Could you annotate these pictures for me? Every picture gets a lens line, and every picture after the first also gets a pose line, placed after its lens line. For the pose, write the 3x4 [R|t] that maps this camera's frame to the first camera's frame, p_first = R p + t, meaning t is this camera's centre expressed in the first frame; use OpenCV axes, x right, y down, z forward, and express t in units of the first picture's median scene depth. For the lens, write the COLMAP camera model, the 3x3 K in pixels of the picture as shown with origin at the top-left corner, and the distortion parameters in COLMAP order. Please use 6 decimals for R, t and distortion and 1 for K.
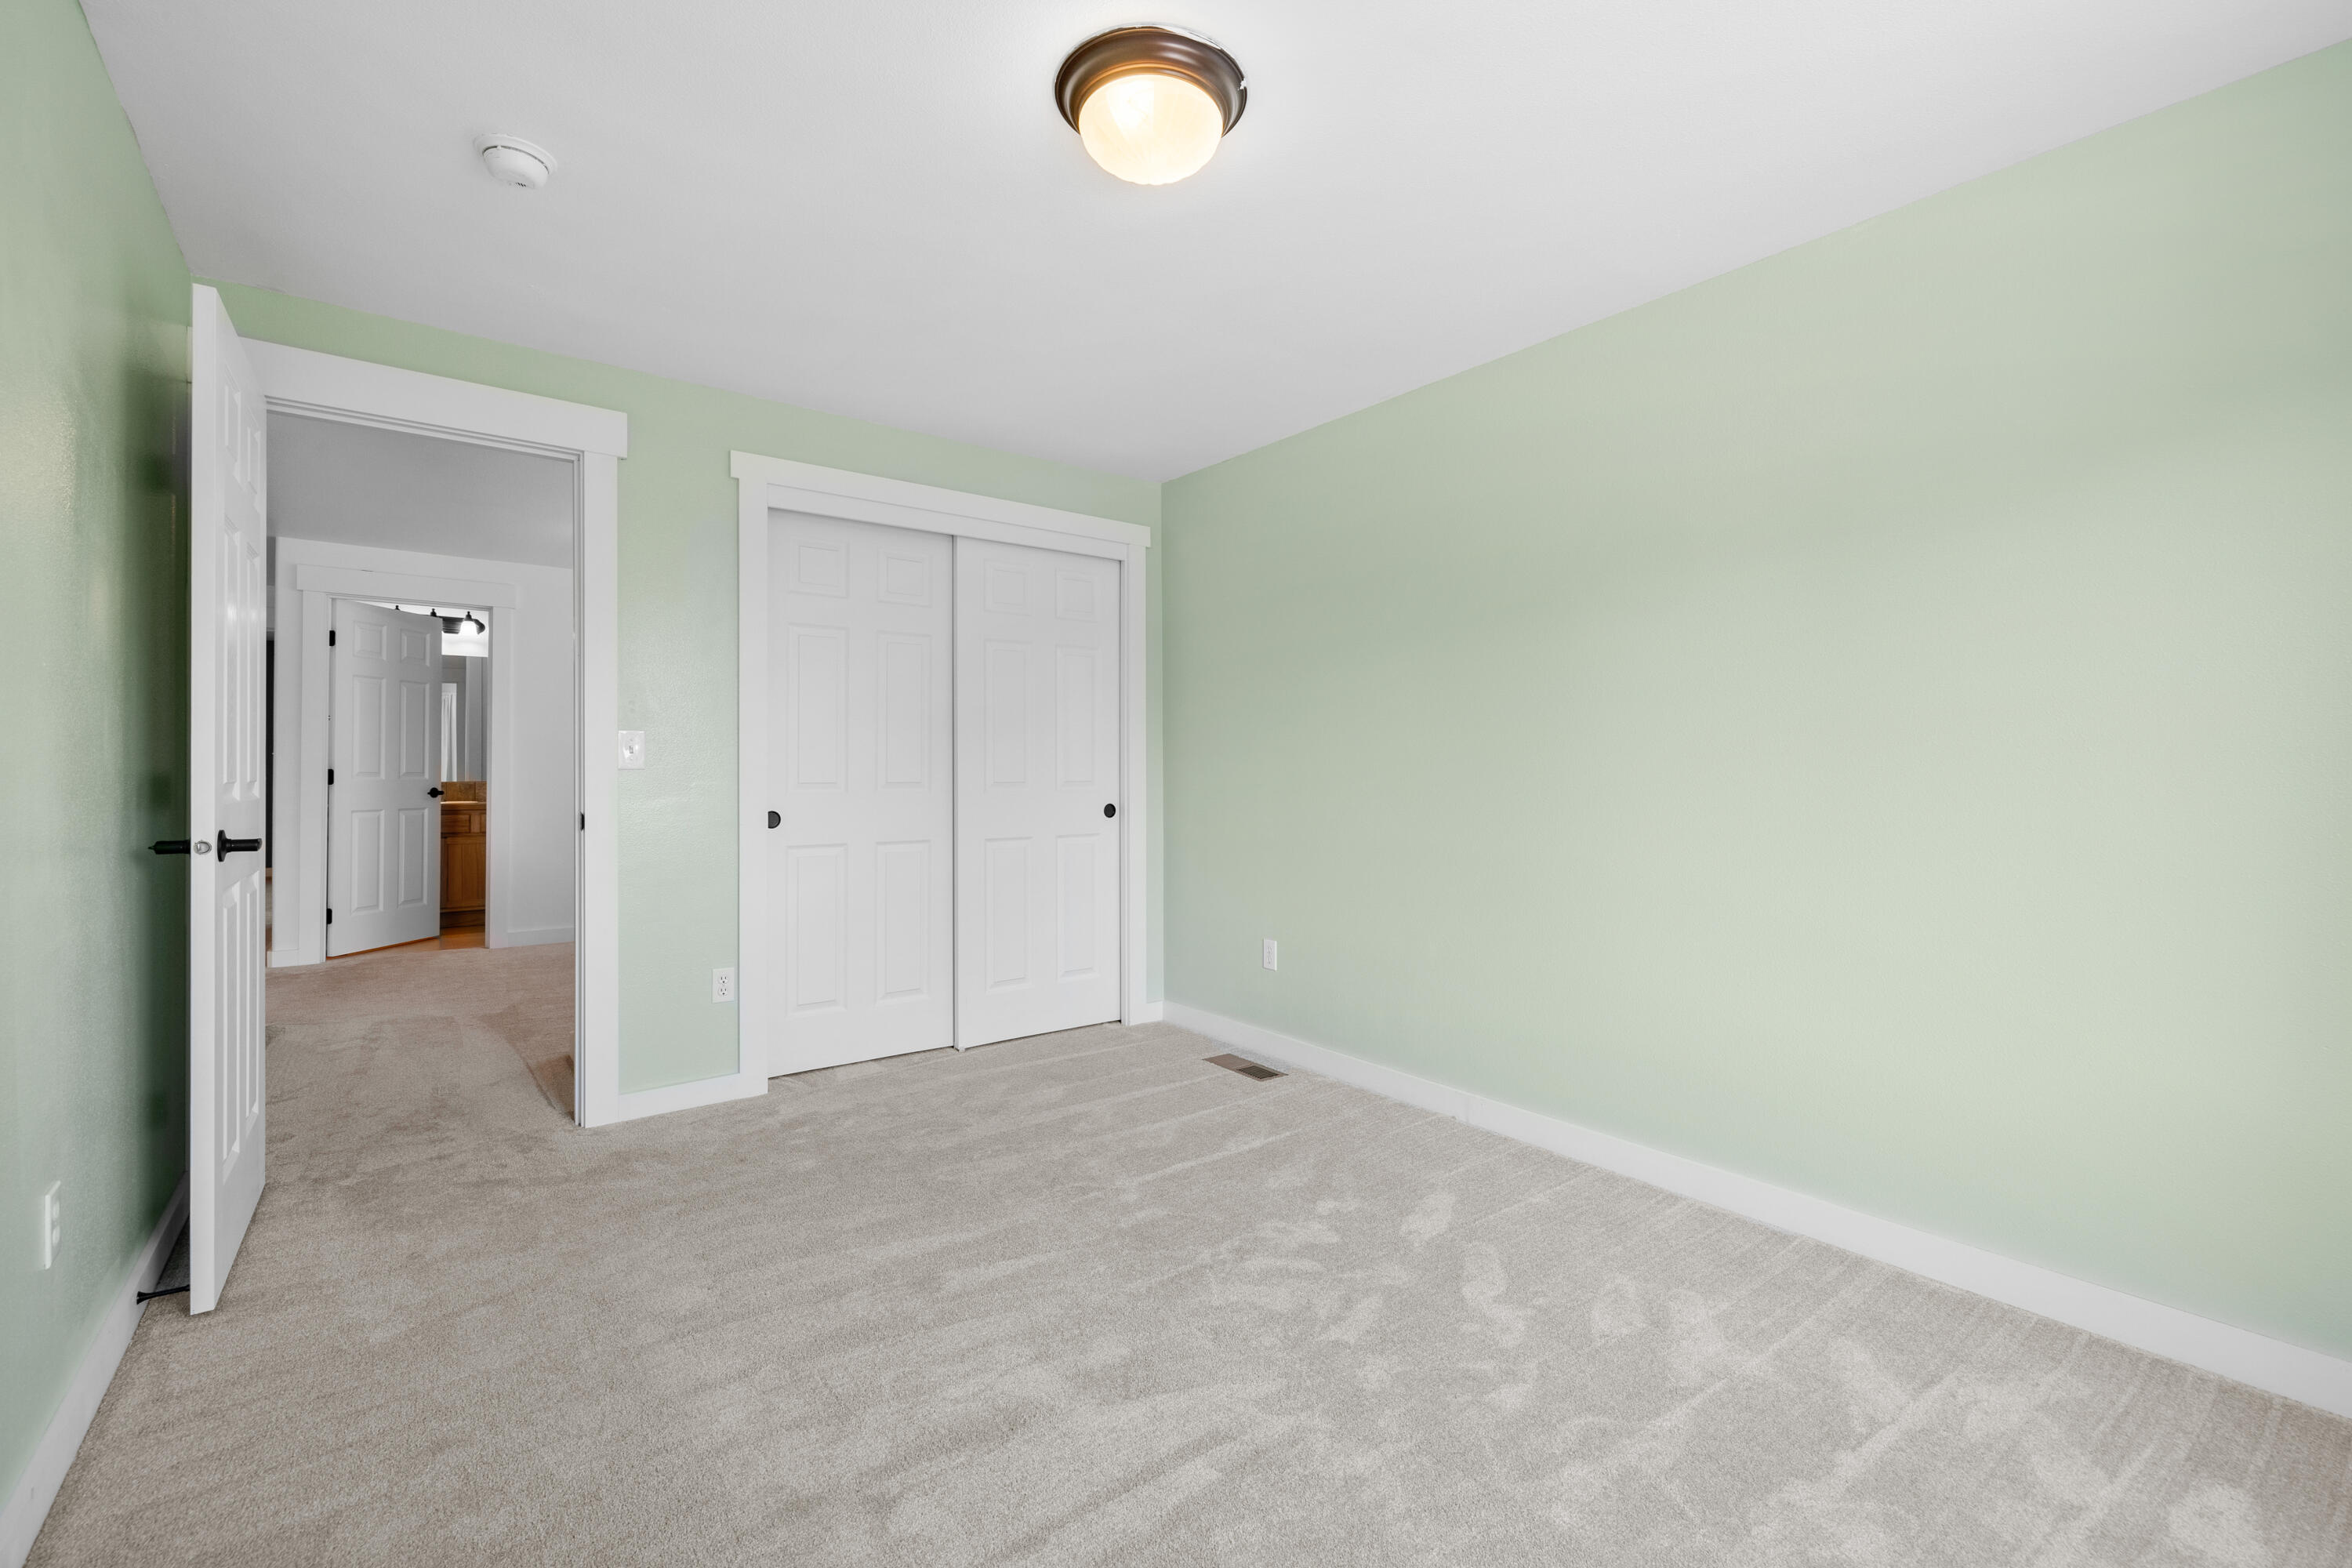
lens RADIAL K [[997.3, 0, 1182.7], [0, 997.3, 776.0], [0, 0, 1]] dist [0.000426, -0.001590]
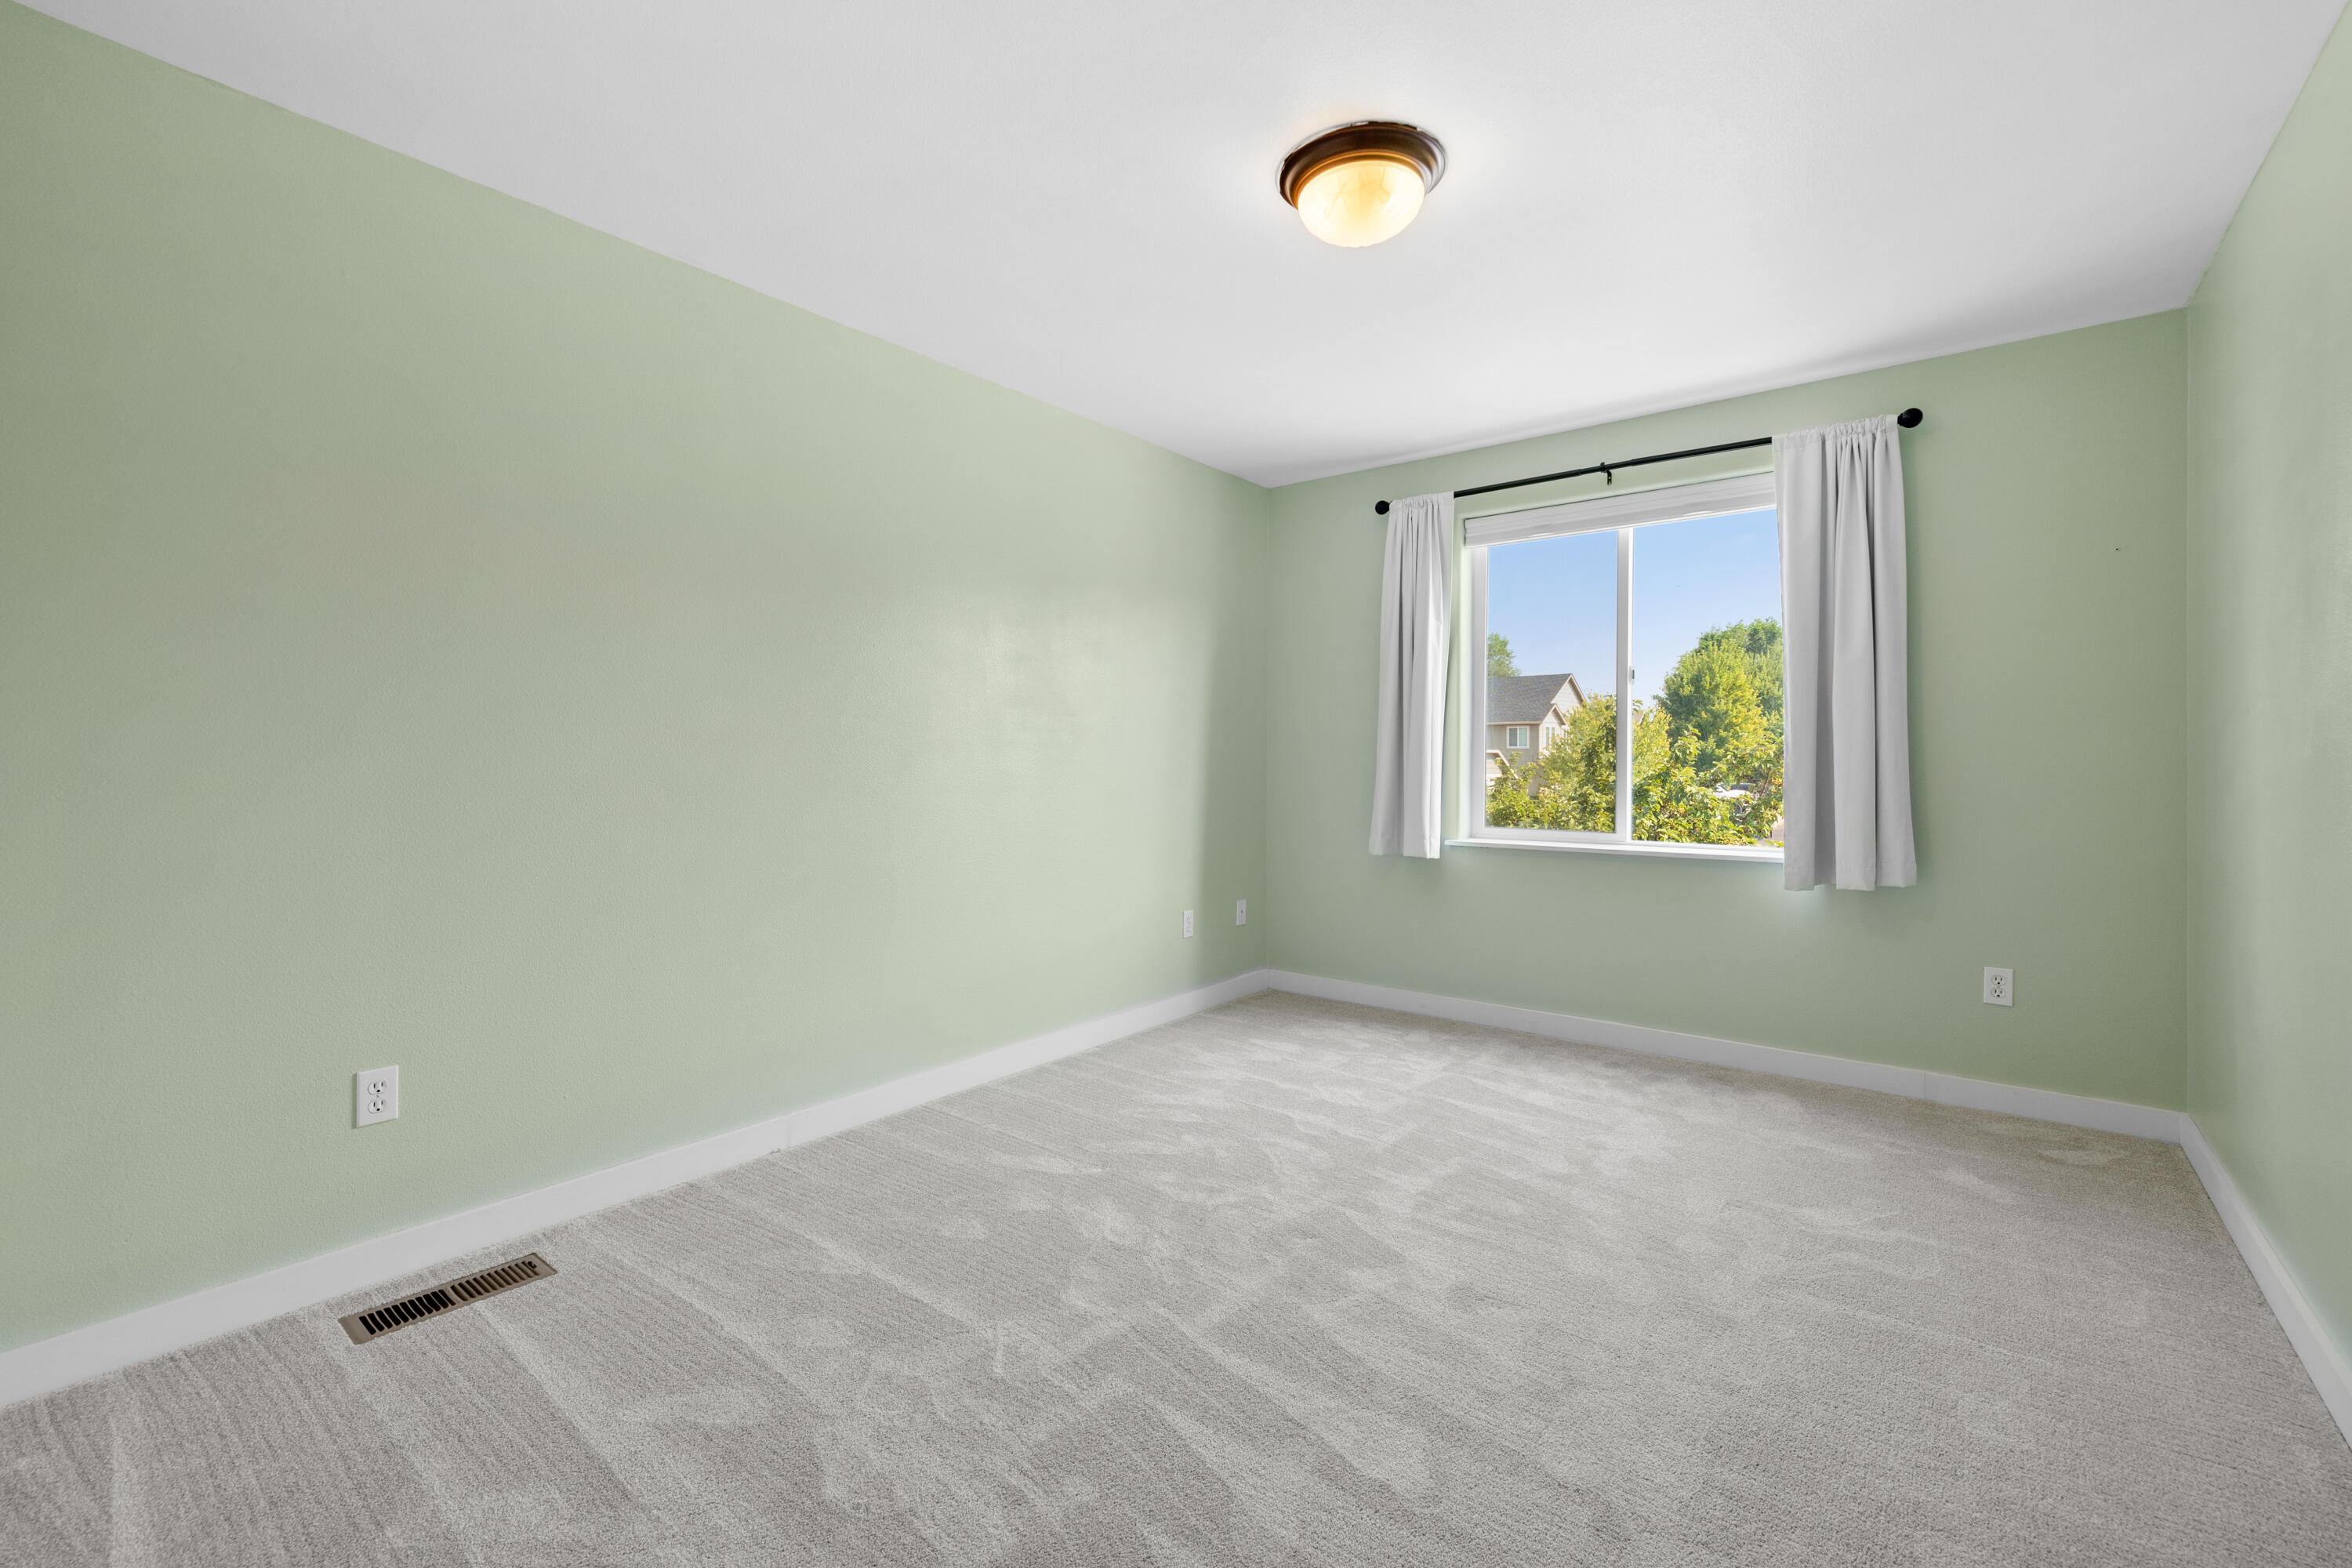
lens RADIAL K [[997.3, 0, 1178.9], [0, 997.3, 776.1], [0, 0, 1]] dist [0.000426, -0.001590]
pose [[-0.248660, -0.020296, 0.968378, -0.760782], [0.001281, 0.999773, 0.021283, -0.002733], [-0.968590, 0.006532, -0.248578, 1.024584]]
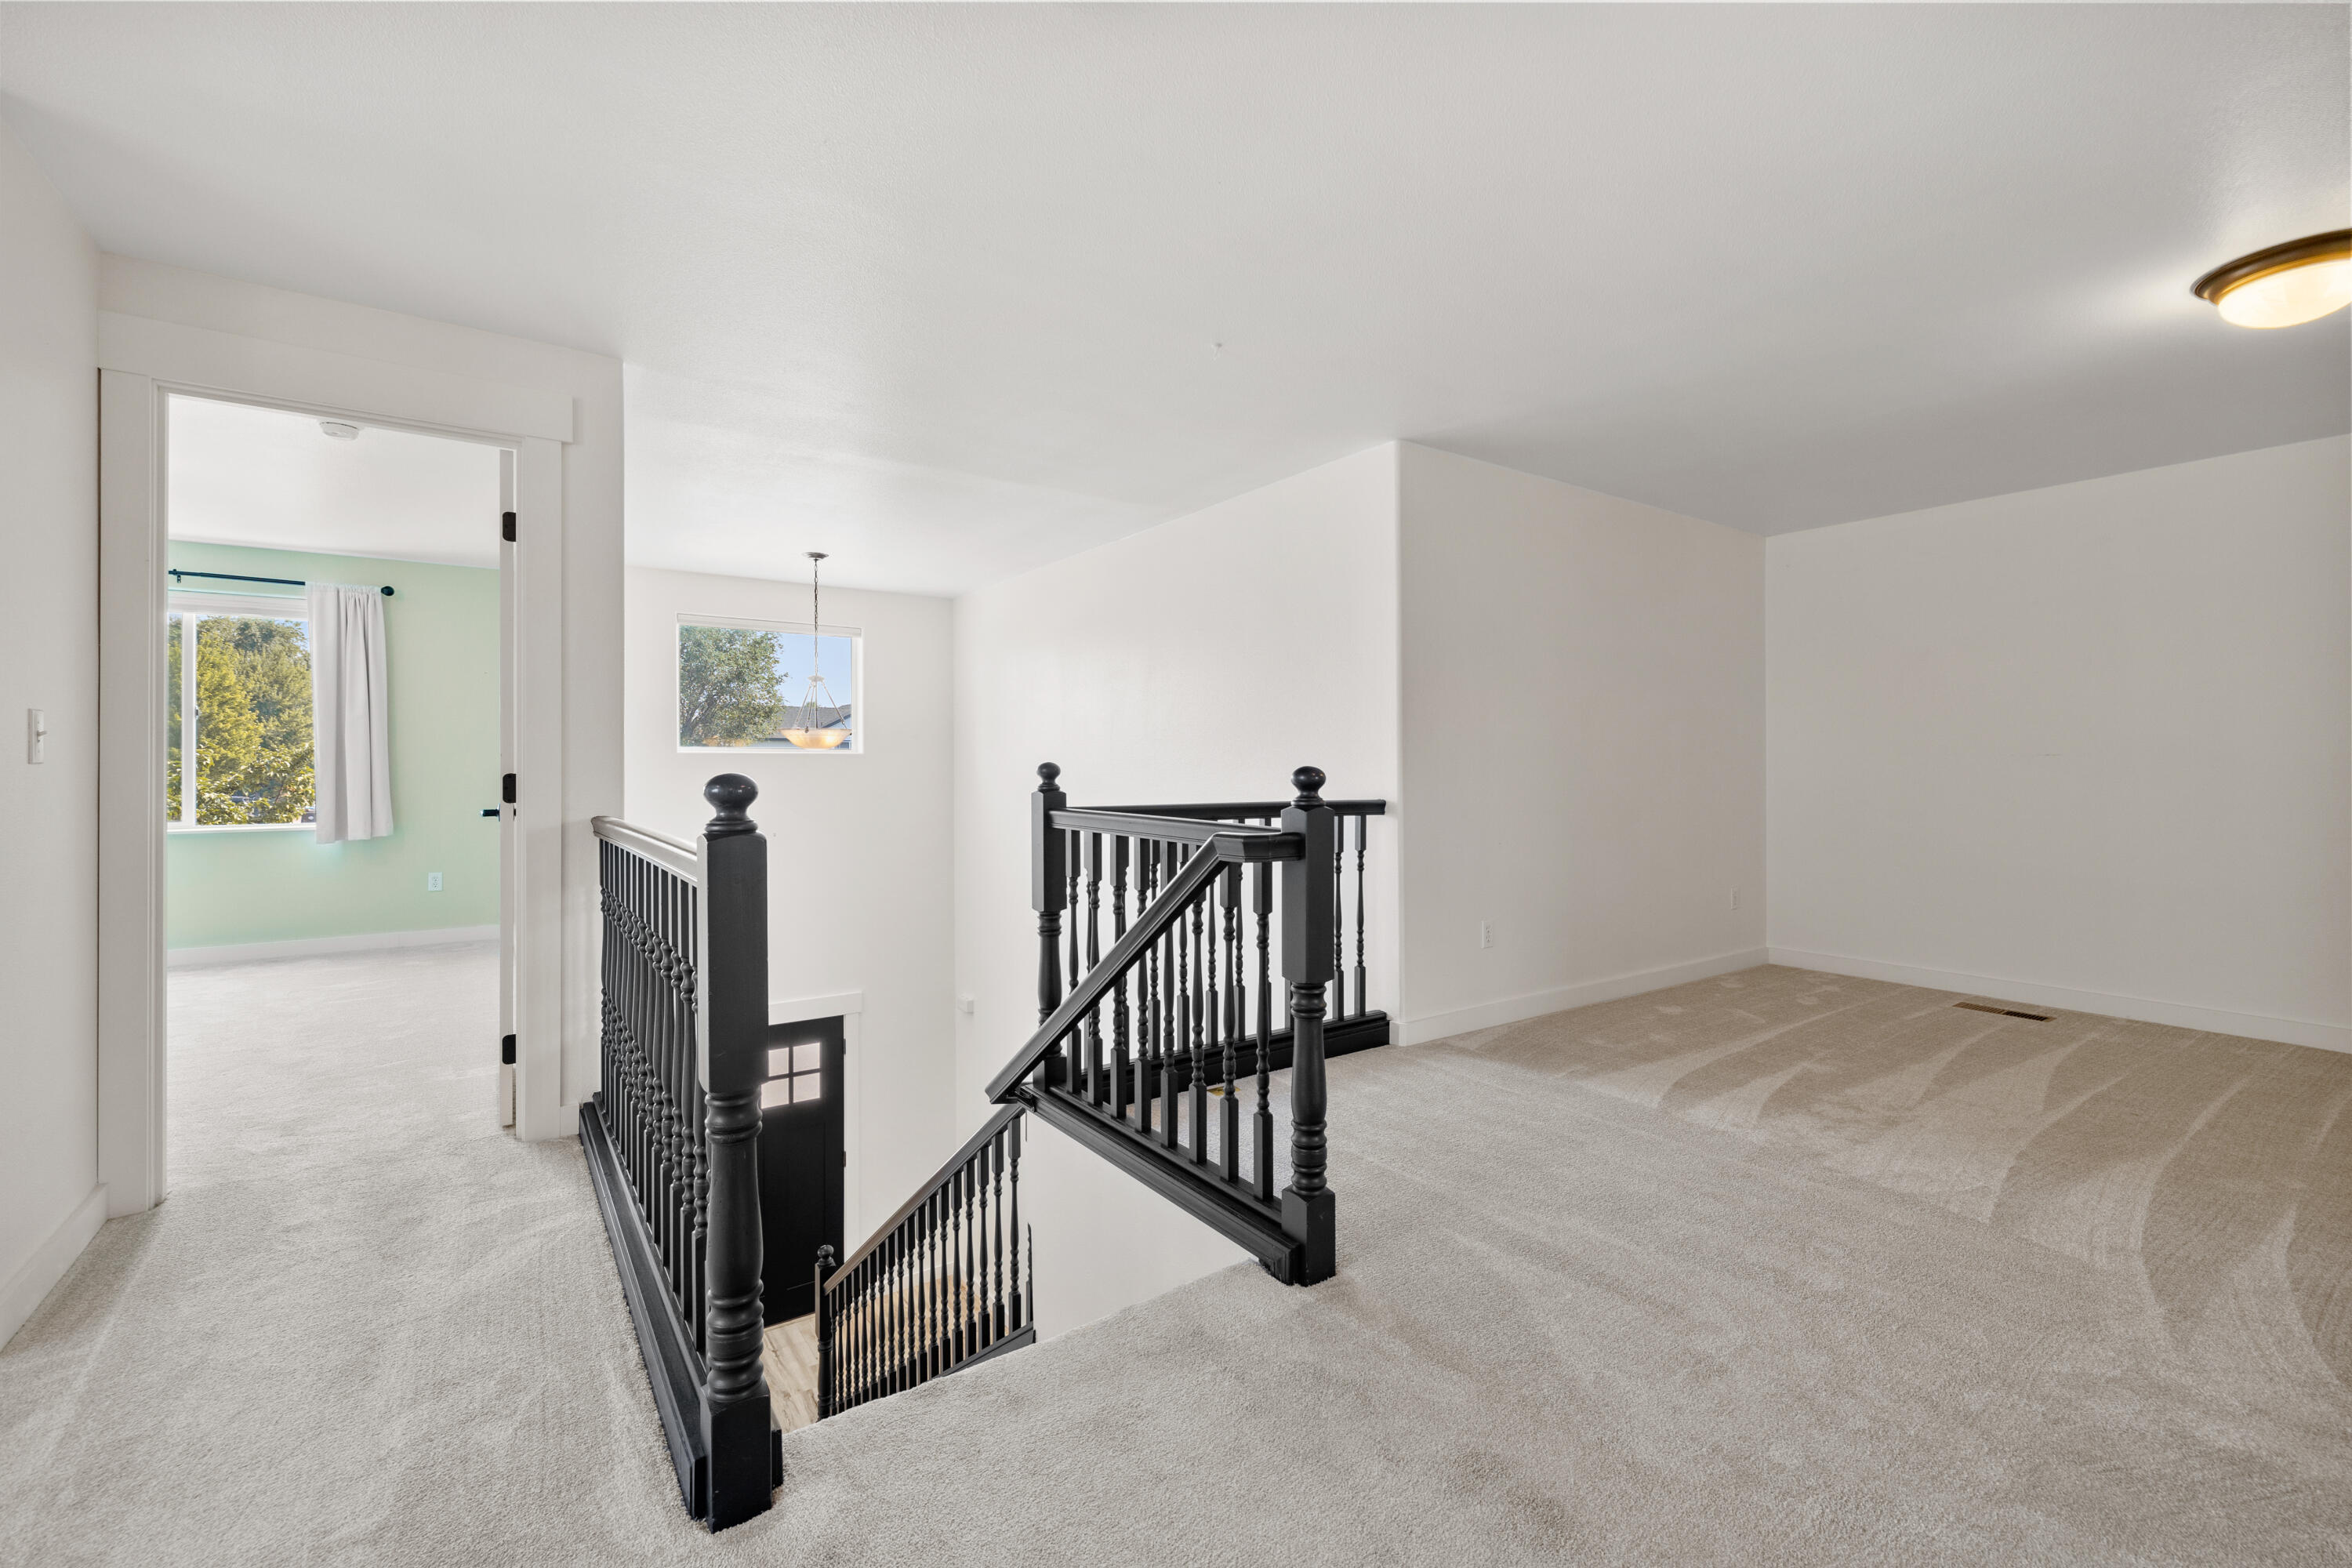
lens RADIAL K [[997.3, 0, 1173.3], [0, 997.3, 779.6], [0, 0, 1]] dist [0.000426, -0.001590]
pose [[-0.998988, -0.009168, 0.044029, -1.207959], [-0.008815, 0.999927, 0.008206, -0.005738], [-0.044101, 0.007810, -0.998997, 1.519532]]
